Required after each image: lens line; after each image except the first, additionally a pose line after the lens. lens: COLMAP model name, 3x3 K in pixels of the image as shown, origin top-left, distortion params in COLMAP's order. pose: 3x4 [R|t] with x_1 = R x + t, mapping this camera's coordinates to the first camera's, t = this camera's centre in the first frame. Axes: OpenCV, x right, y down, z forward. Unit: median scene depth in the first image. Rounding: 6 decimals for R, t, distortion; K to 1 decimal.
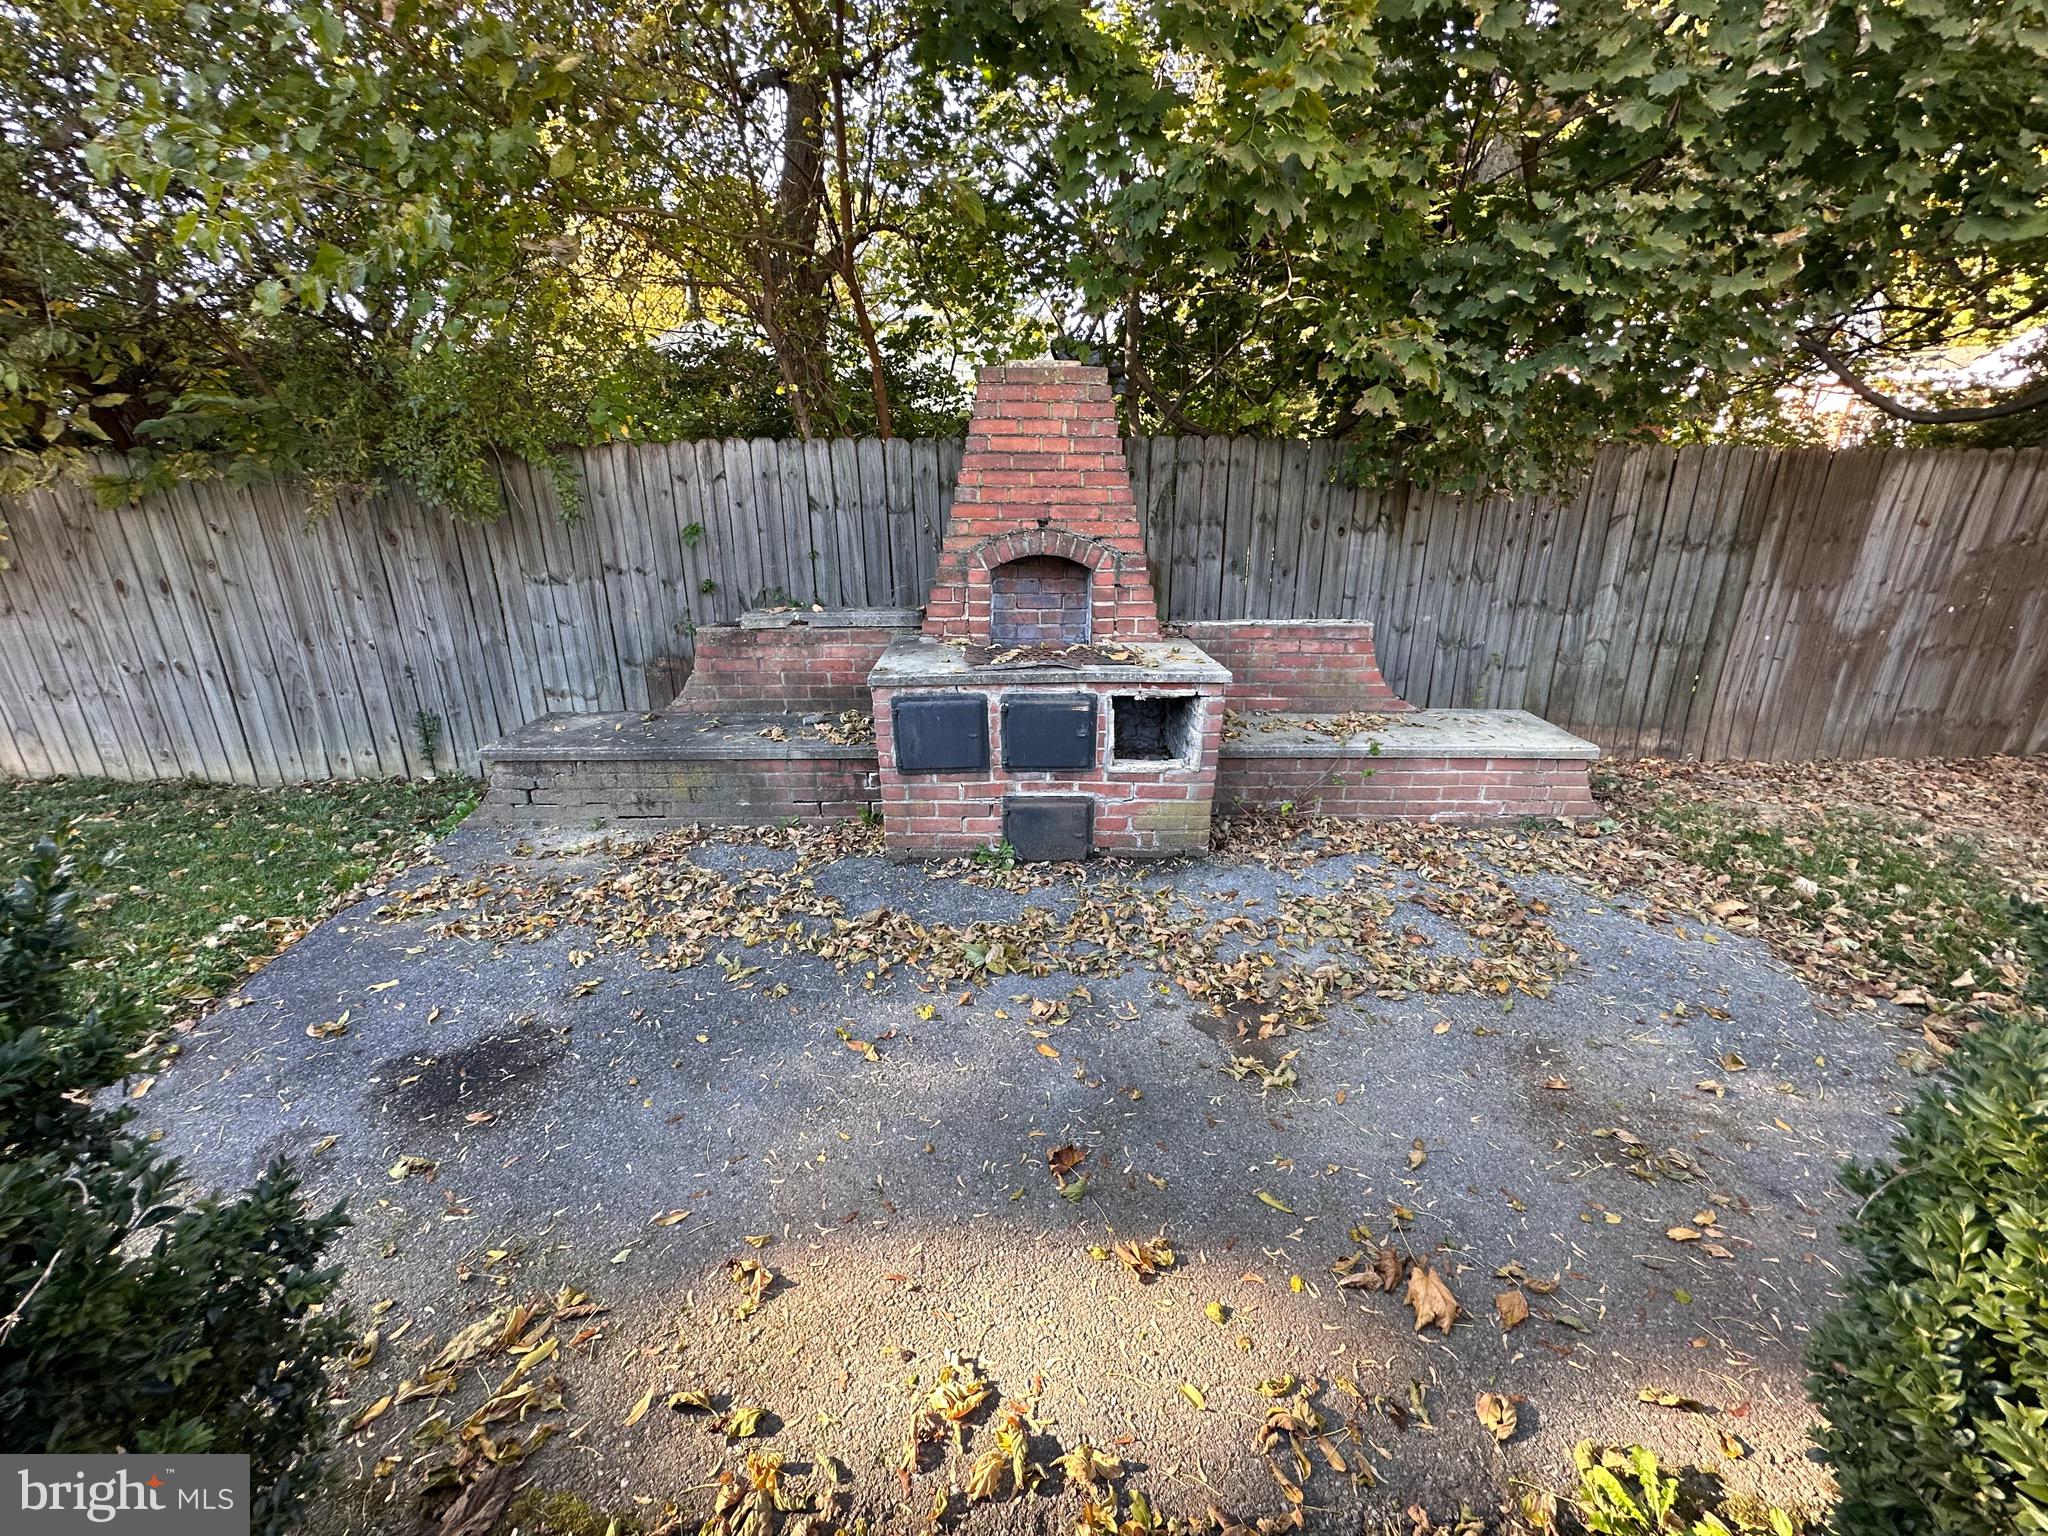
lens RADIAL K [[810.6, 0, 1024.0], [0, 810.6, 768.0], [0, 0, 1]] dist [-0.001758, 0.000804]
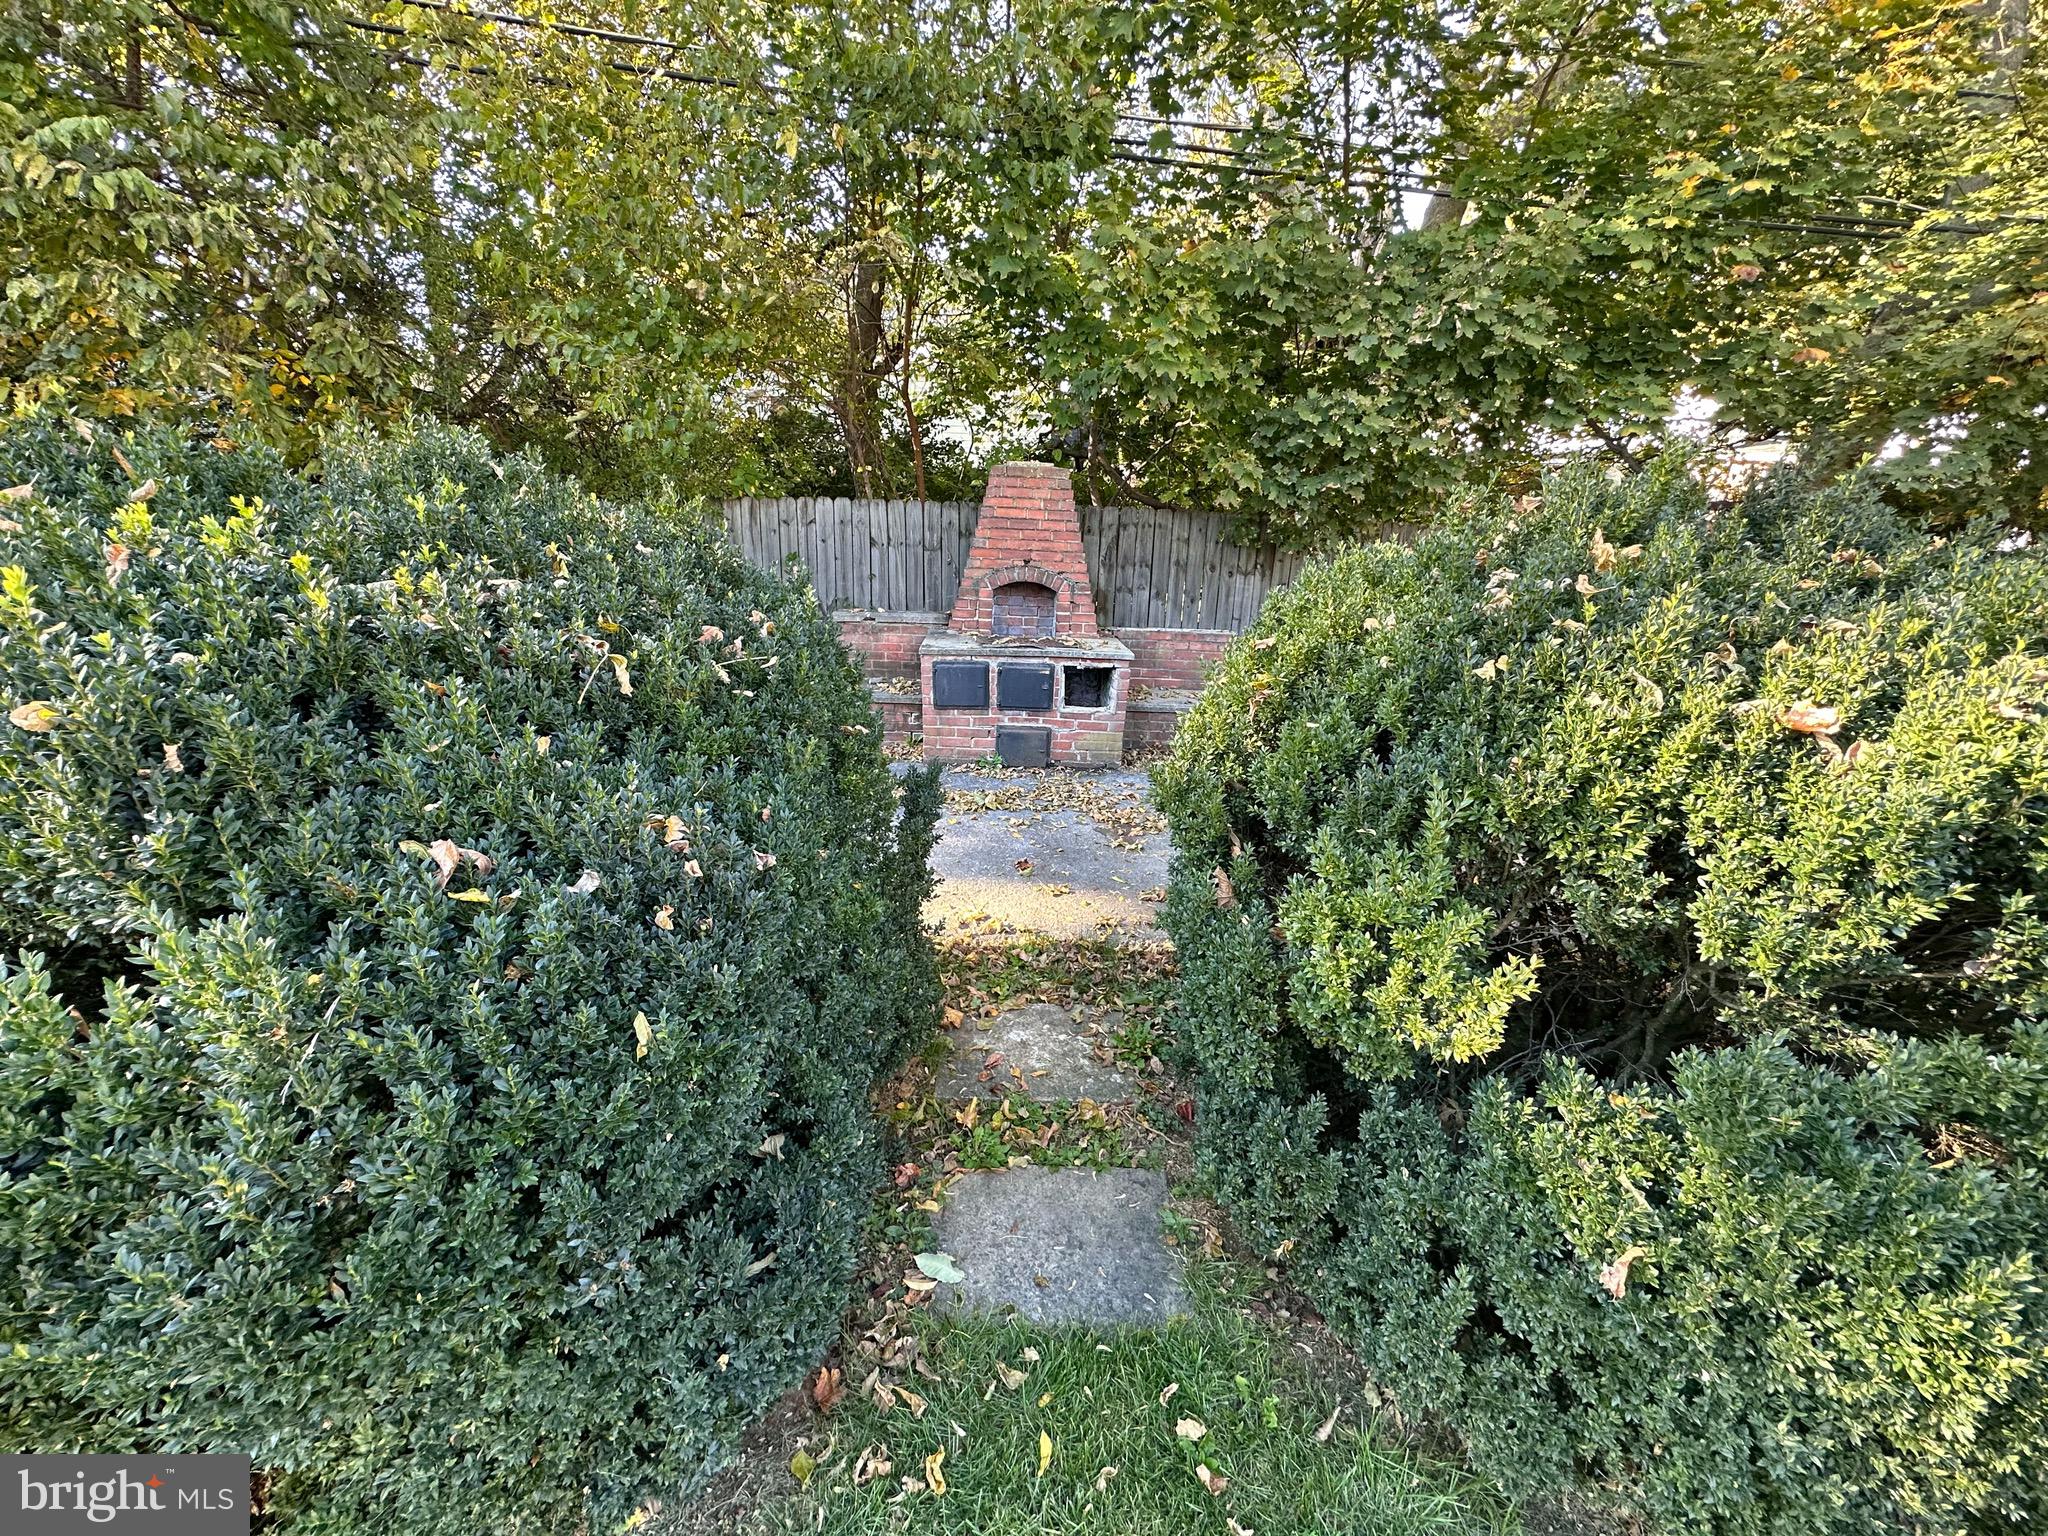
lens RADIAL K [[810.6, 0, 1024.0], [0, 810.6, 768.0], [0, 0, 1]] dist [-0.001758, 0.000804]
pose [[0.999307, 0.033451, 0.016350, 0.005762], [-0.032843, 0.998806, -0.036153, 0.180322], [-0.017540, 0.035591, 0.999213, -0.649492]]
